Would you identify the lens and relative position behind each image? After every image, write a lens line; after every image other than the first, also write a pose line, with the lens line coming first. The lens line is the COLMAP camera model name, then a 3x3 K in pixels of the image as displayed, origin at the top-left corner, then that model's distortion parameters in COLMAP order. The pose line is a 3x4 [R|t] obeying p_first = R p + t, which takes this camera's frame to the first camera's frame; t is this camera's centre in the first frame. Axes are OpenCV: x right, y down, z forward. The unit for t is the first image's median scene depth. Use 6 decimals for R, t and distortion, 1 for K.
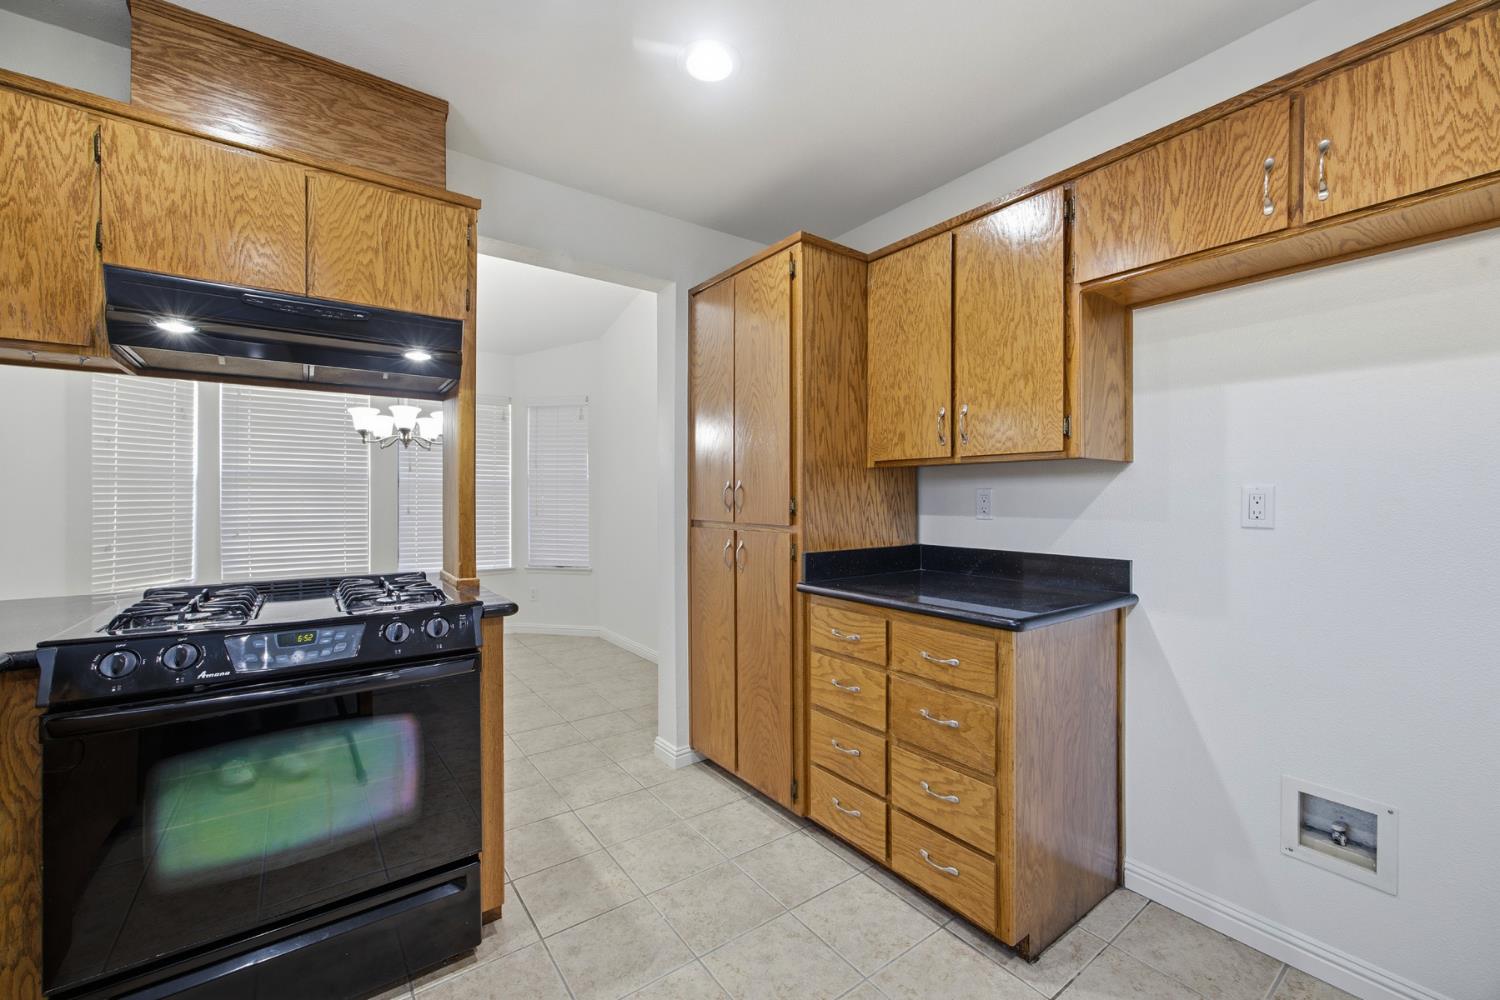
lens RADIAL K [[609.2, 0, 750.0], [0, 609.2, 498.8], [0, 0, 1]] dist [-0.001864, 0.000506]
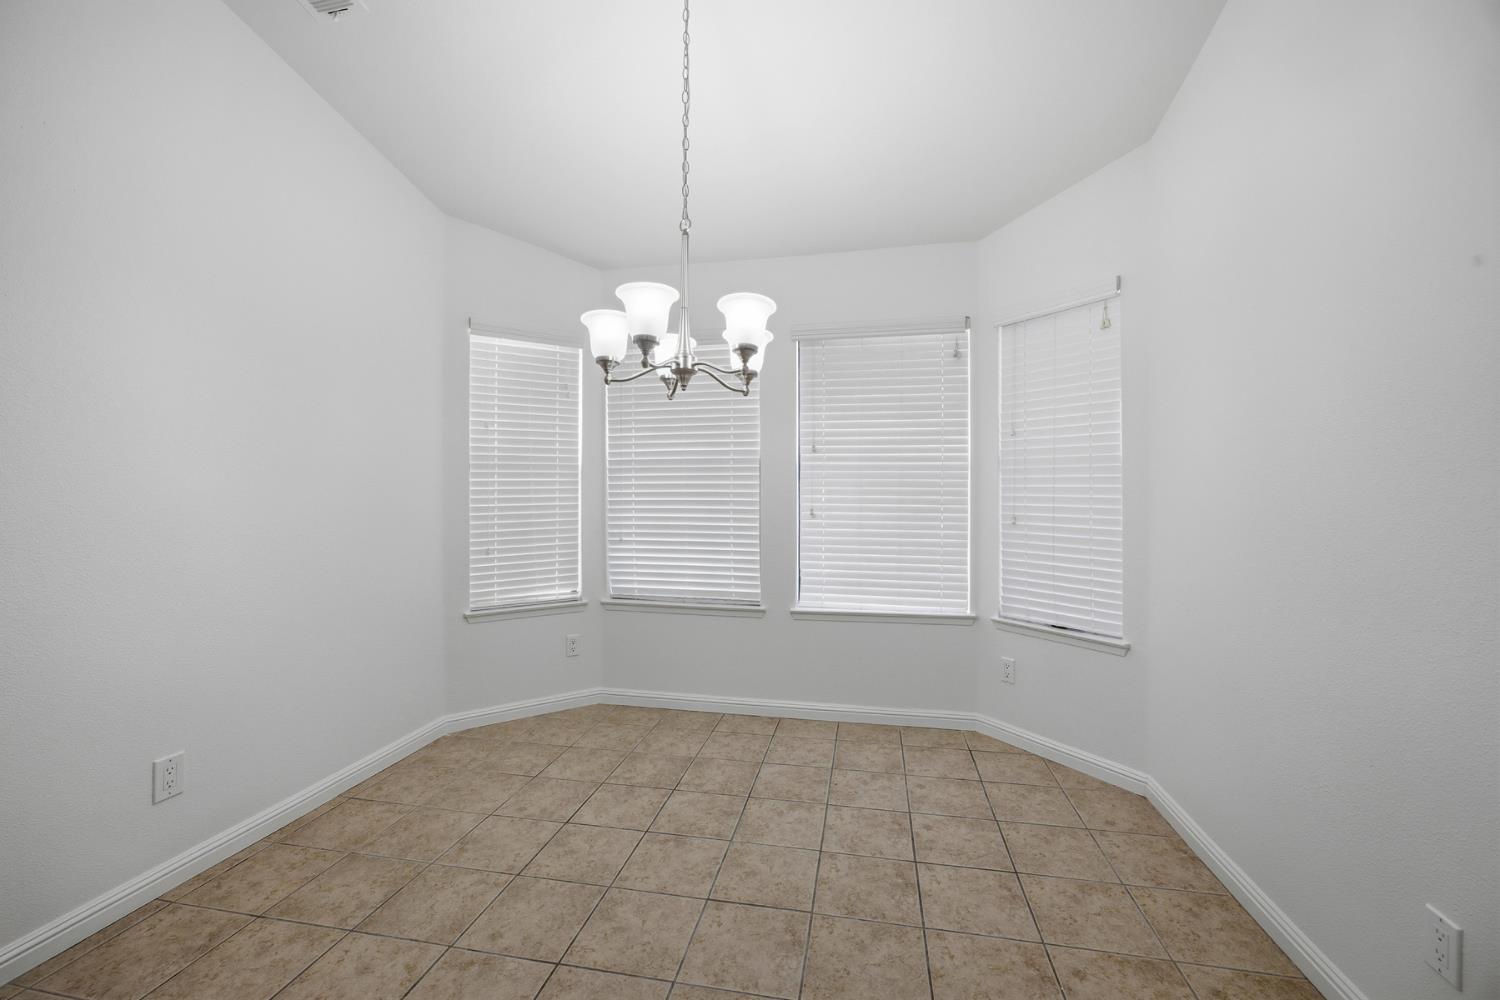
lens RADIAL K [[609.2, 0, 753.3], [0, 609.2, 498.1], [0, 0, 1]] dist [-0.001864, 0.000506]
pose [[0.680584, 0.001774, -0.732668, -0.138888], [-0.000159, 0.999997, 0.002274, 0.003279], [0.732670, -0.001431, 0.680583, 0.571363]]
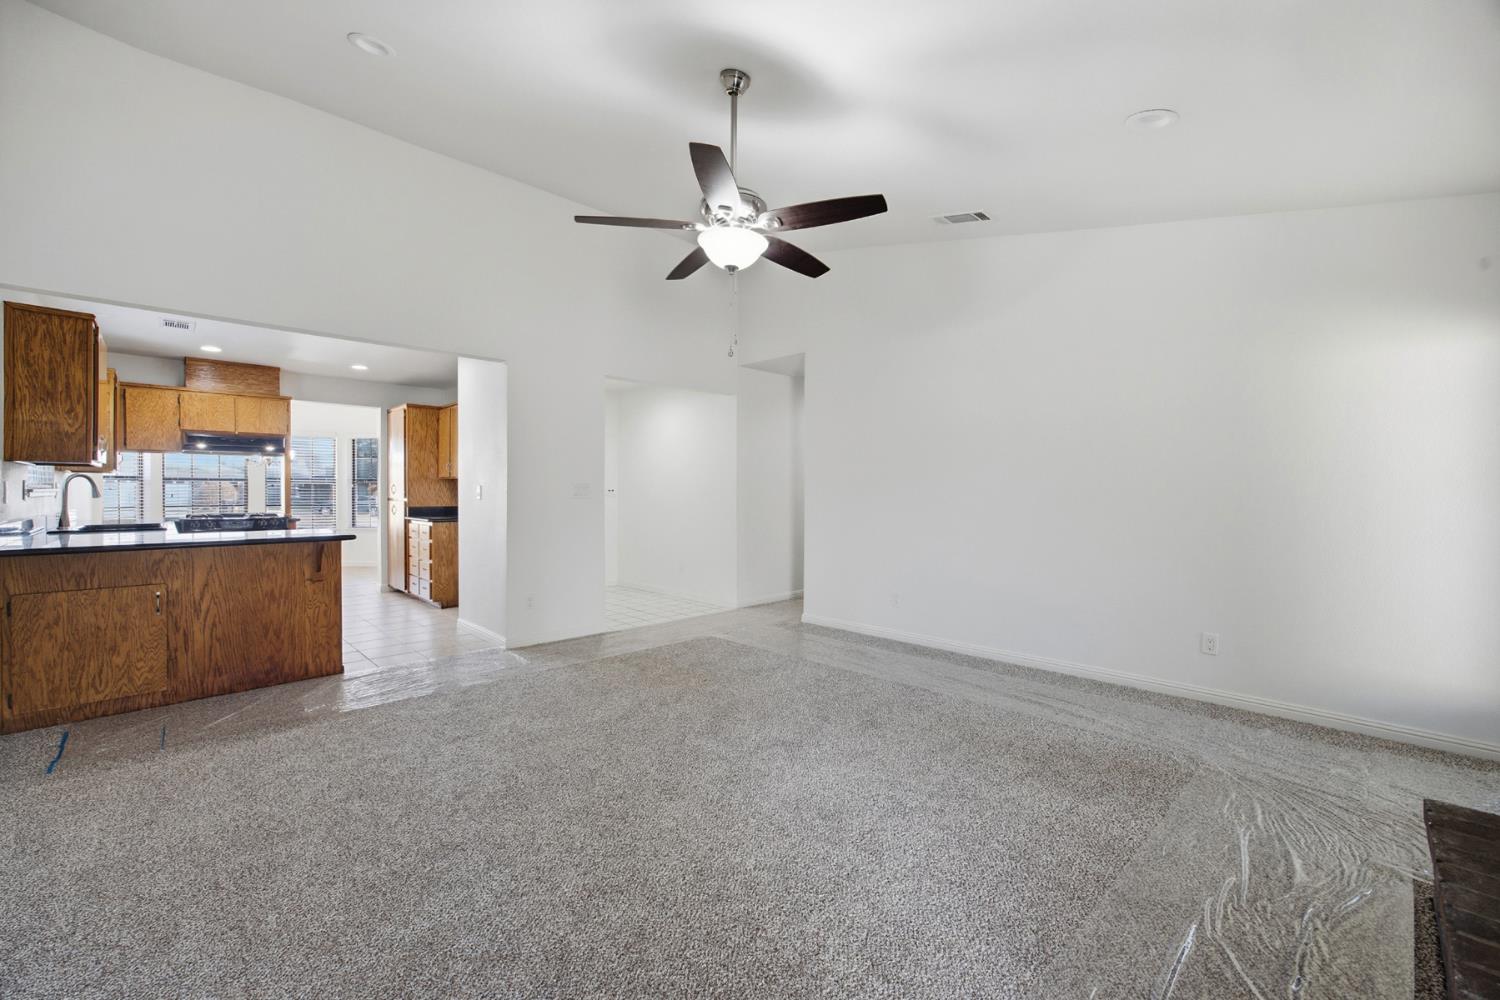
lens RADIAL K [[609.2, 0, 749.5], [0, 609.2, 497.6], [0, 0, 1]] dist [-0.001864, 0.000506]
pose [[0.991013, 0.003461, 0.133720, 1.907818], [-0.006238, 0.999773, 0.020351, -0.043849], [-0.133620, -0.021002, 0.990810, -3.150746]]
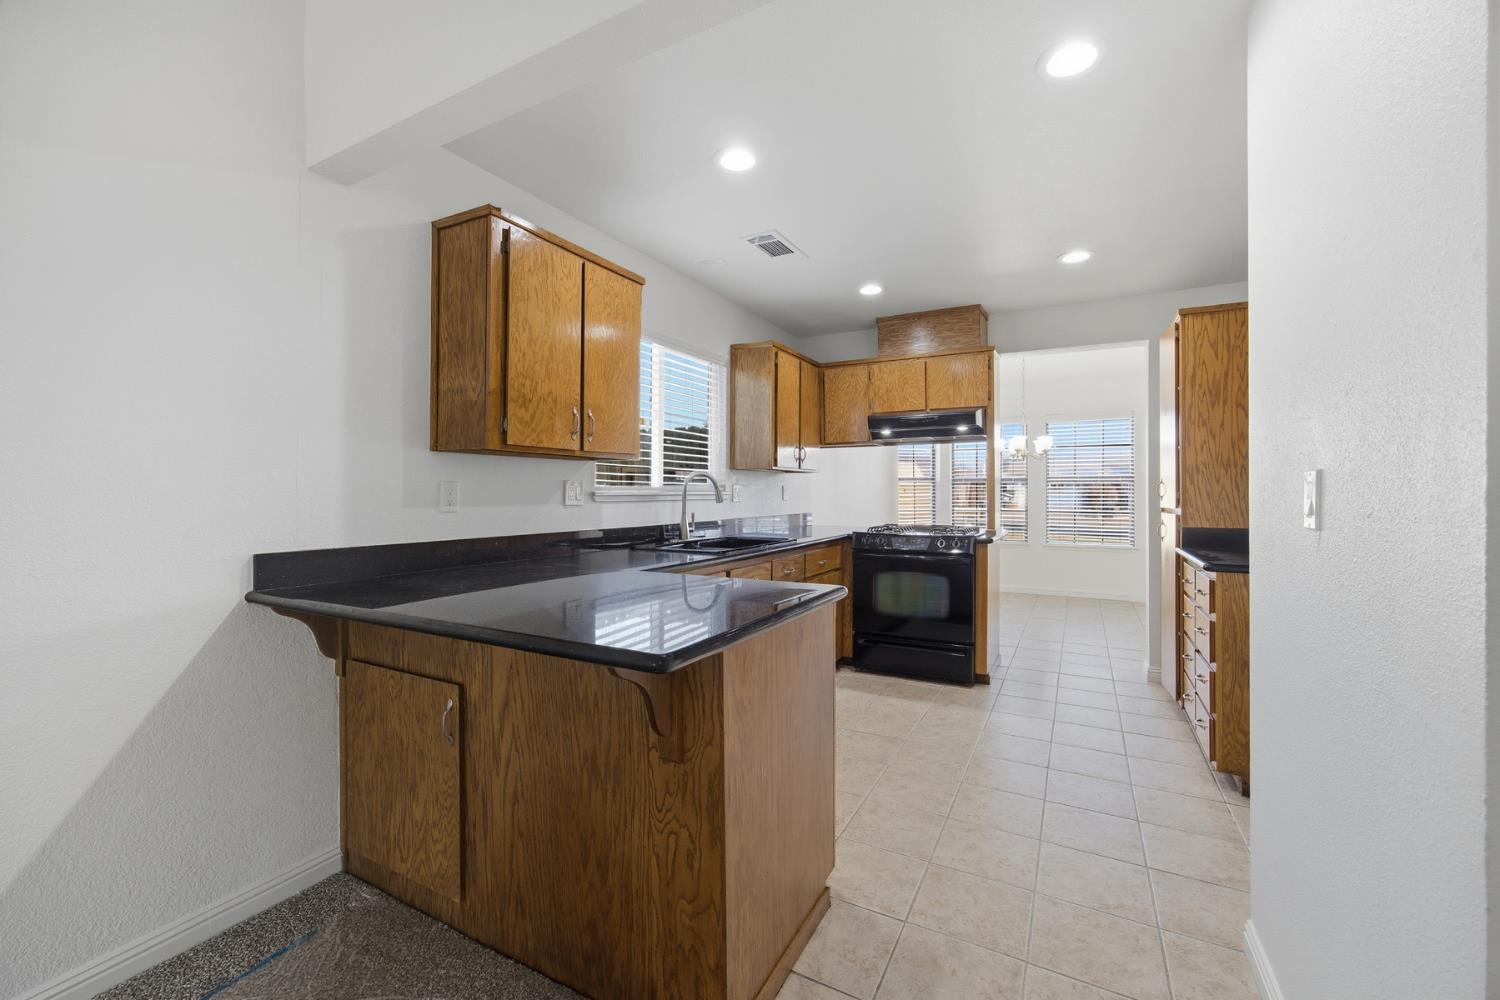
lens RADIAL K [[609.2, 0, 753.6], [0, 609.2, 492.6], [0, 0, 1]] dist [-0.001864, 0.000506]
pose [[0.430917, 0.004675, -0.902379, 1.322114], [0.006986, 0.999939, 0.008517, -0.020093], [0.902364, -0.009974, 0.430858, -0.778522]]
